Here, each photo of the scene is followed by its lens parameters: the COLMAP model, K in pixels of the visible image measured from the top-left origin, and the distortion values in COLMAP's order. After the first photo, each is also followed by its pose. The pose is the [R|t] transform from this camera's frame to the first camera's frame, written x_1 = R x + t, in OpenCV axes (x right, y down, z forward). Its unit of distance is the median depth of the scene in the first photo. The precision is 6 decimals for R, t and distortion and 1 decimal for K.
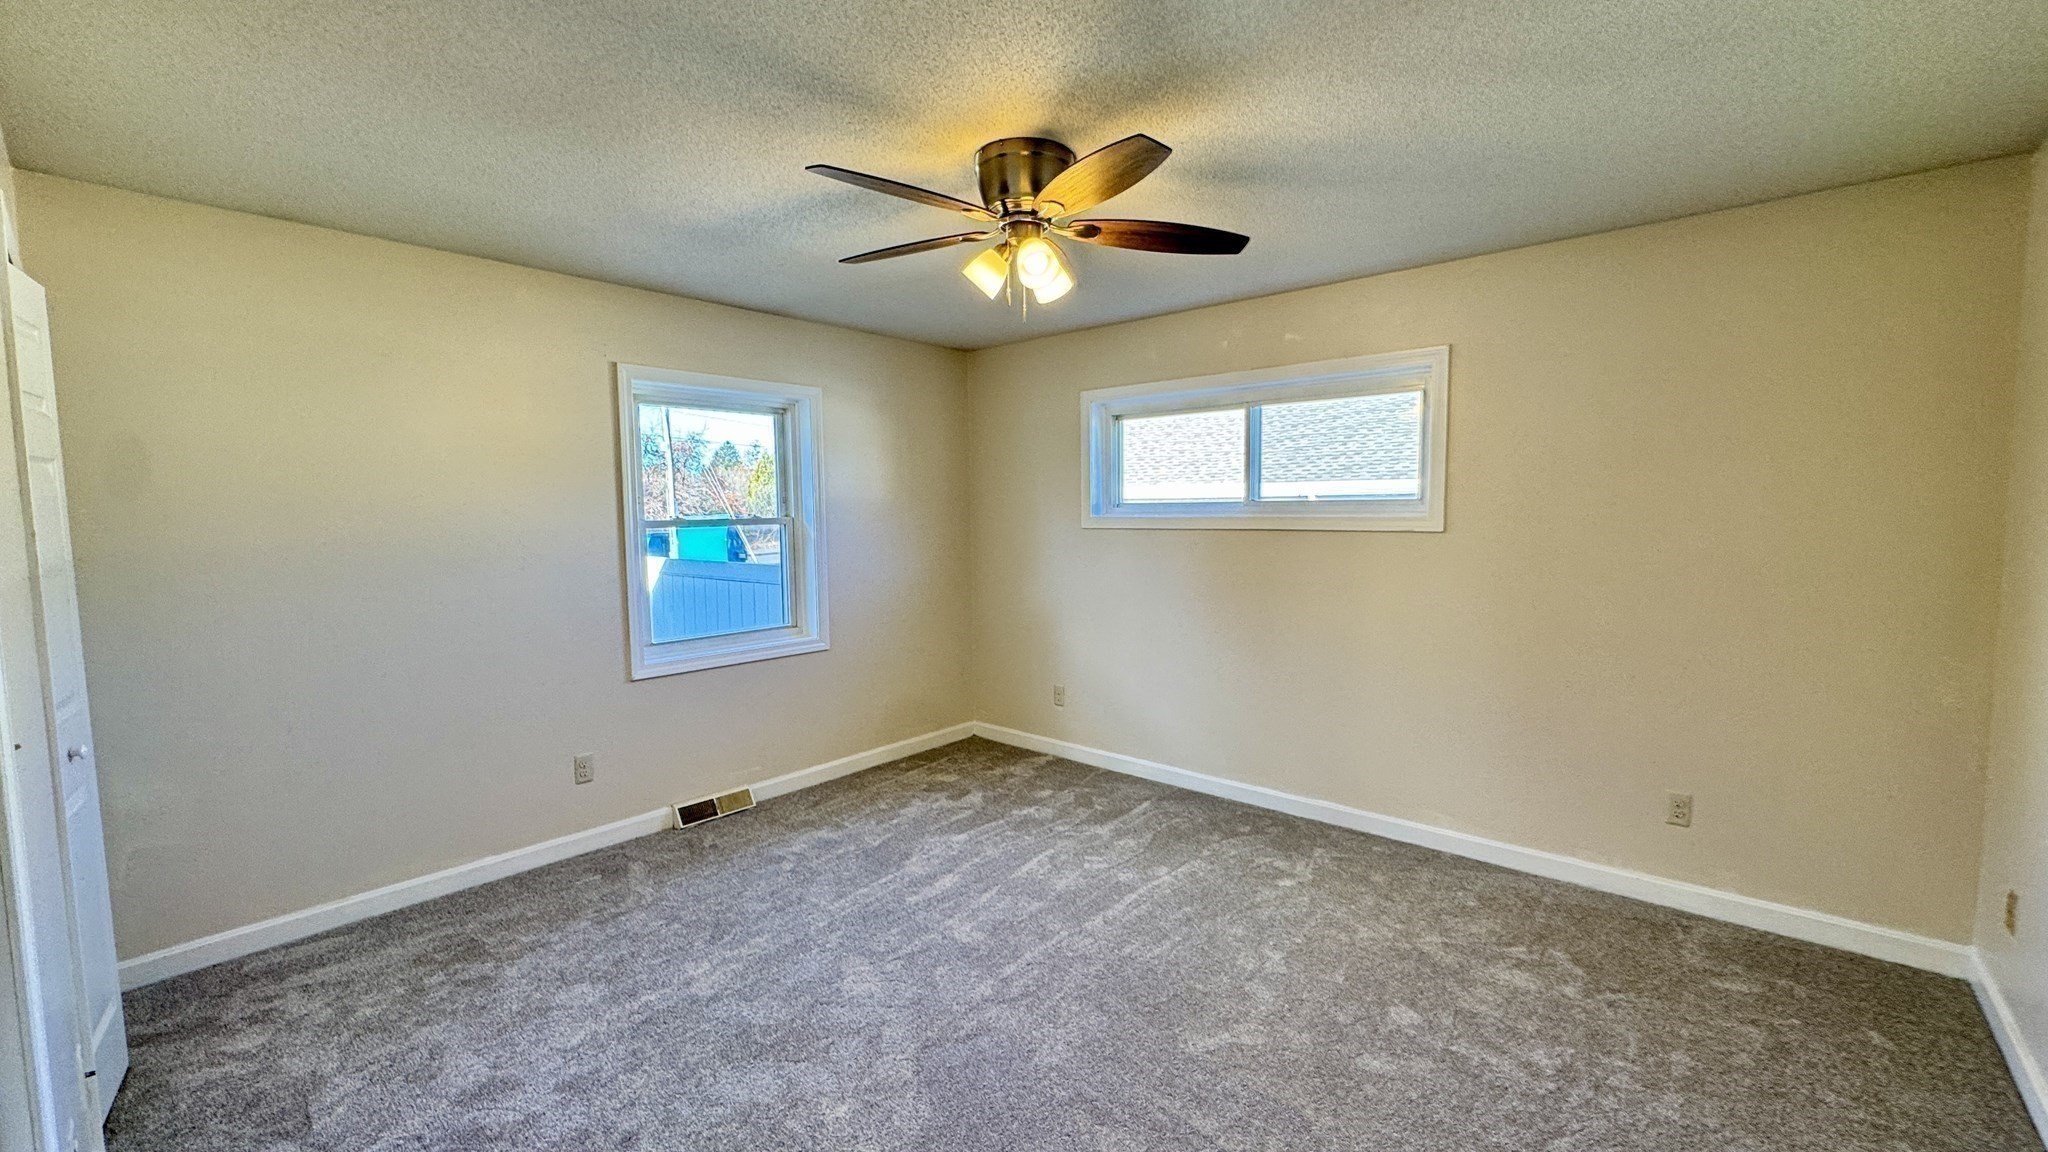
lens RADIAL K [[818.0, 0, 1024.0], [0, 818.0, 576.0], [0, 0, 1]] dist [-0.002235, 0.000327]
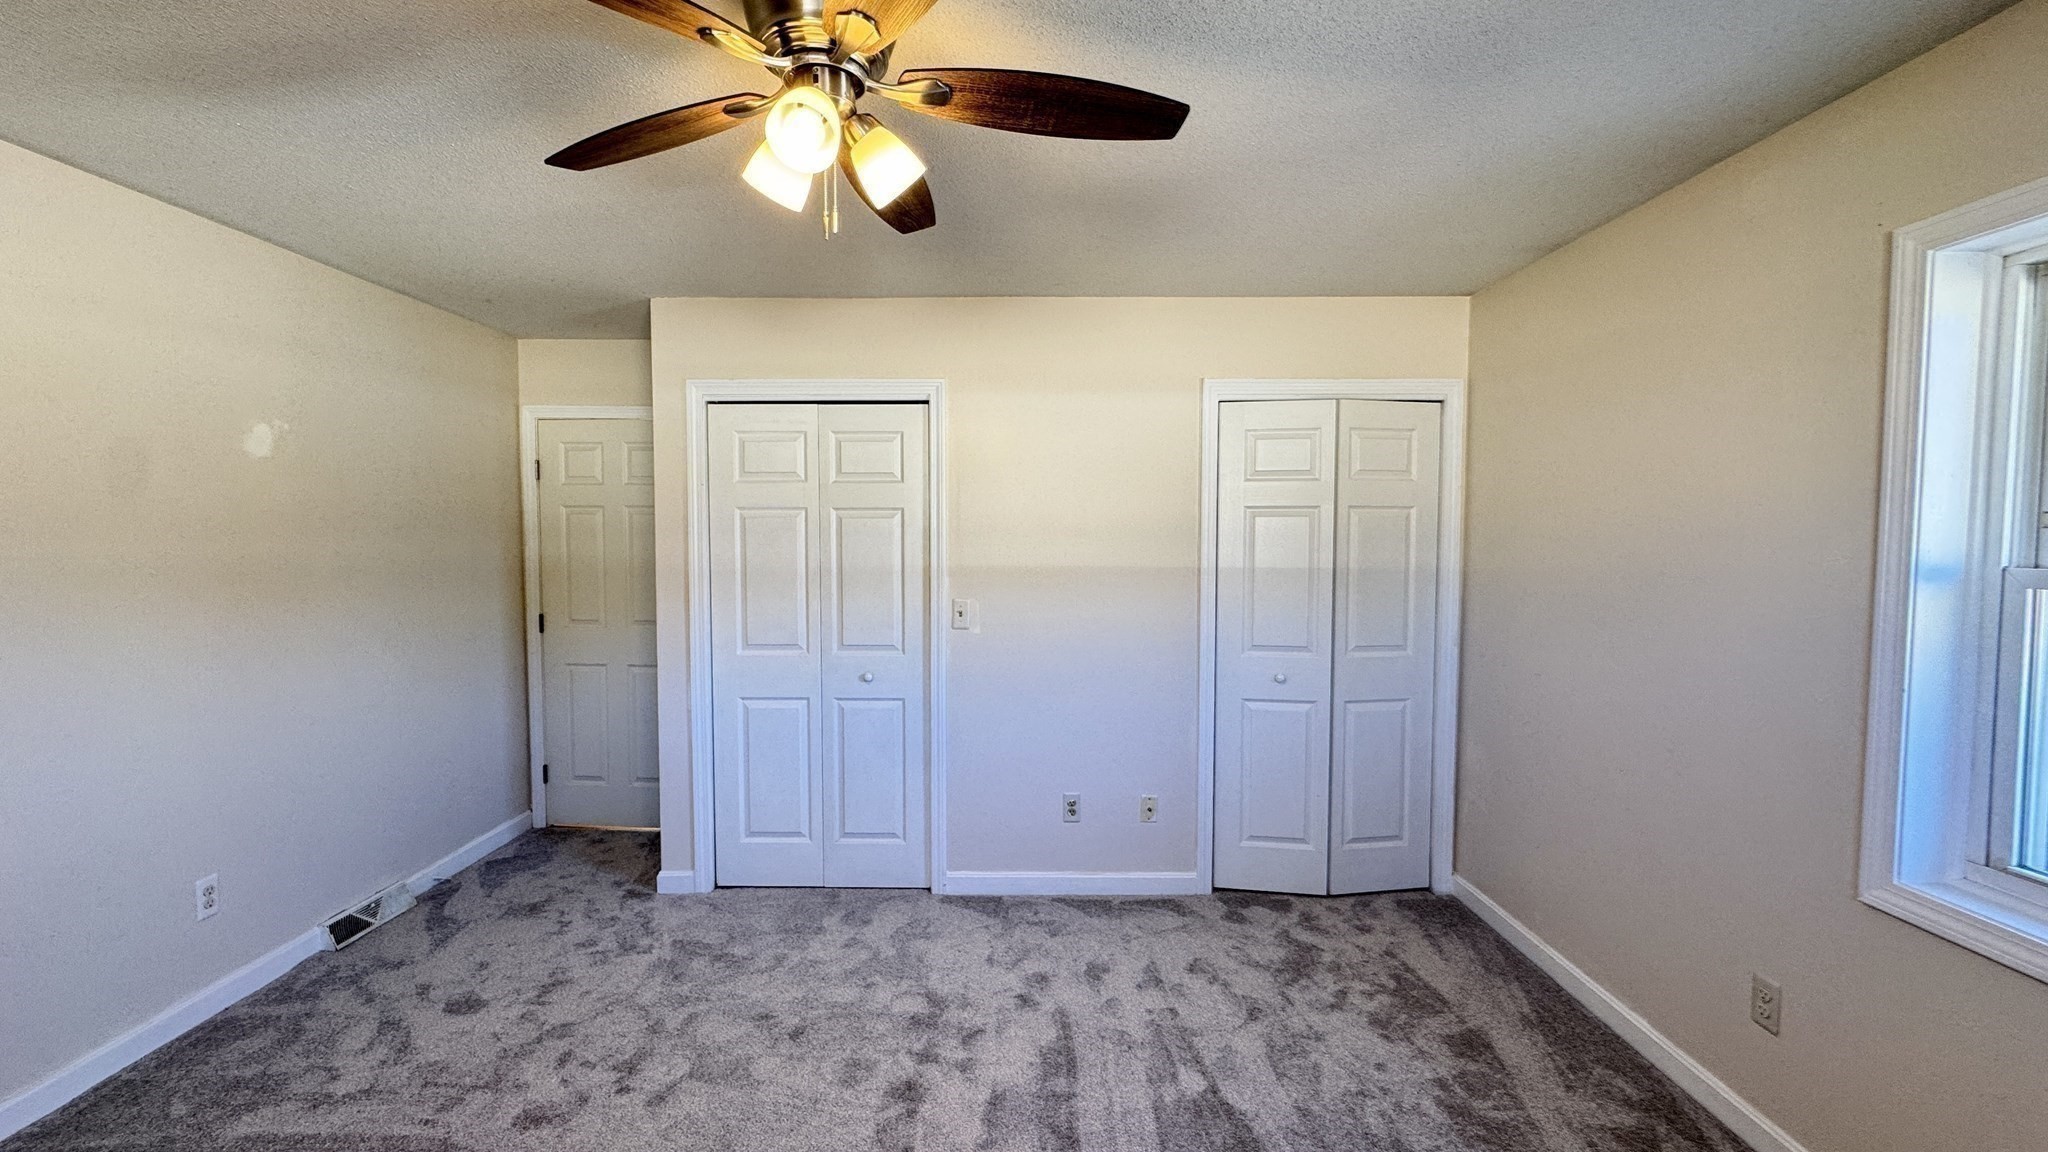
lens RADIAL K [[818.0, 0, 1024.0], [0, 818.0, 576.0], [0, 0, 1]] dist [-0.002235, 0.000327]
pose [[-0.755400, 0.042288, -0.653898, 0.168057], [-0.048772, 0.991519, 0.120464, -0.082447], [0.653447, 0.122890, -0.746931, 0.897179]]
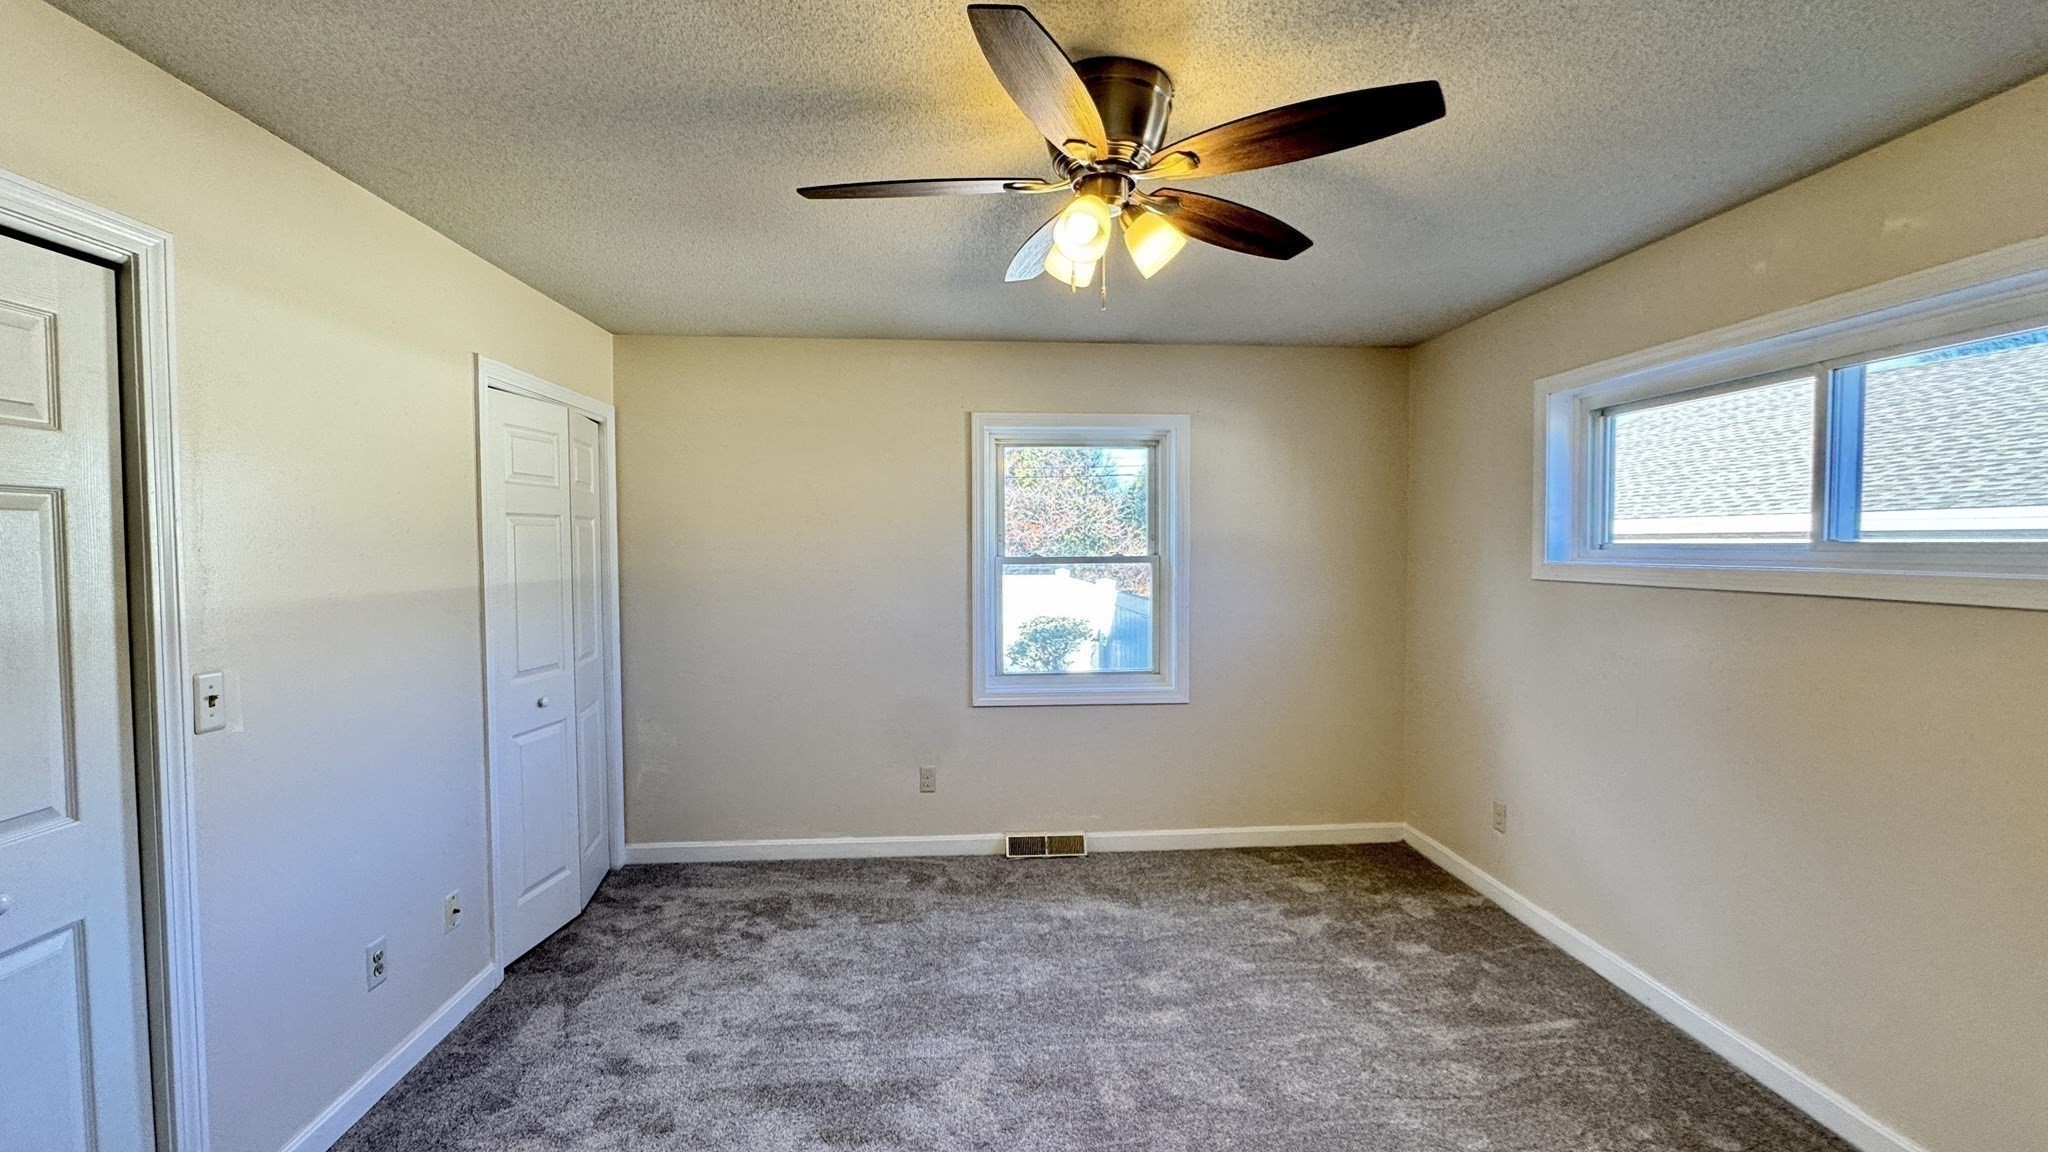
lens RADIAL K [[818.0, 0, 1024.0], [0, 818.0, 576.0], [0, 0, 1]] dist [-0.002235, 0.000327]
pose [[0.713935, 0.035814, -0.699295, 0.274727], [-0.062562, 0.997959, -0.012762, -0.029012], [0.697411, 0.052860, 0.714719, 0.241366]]
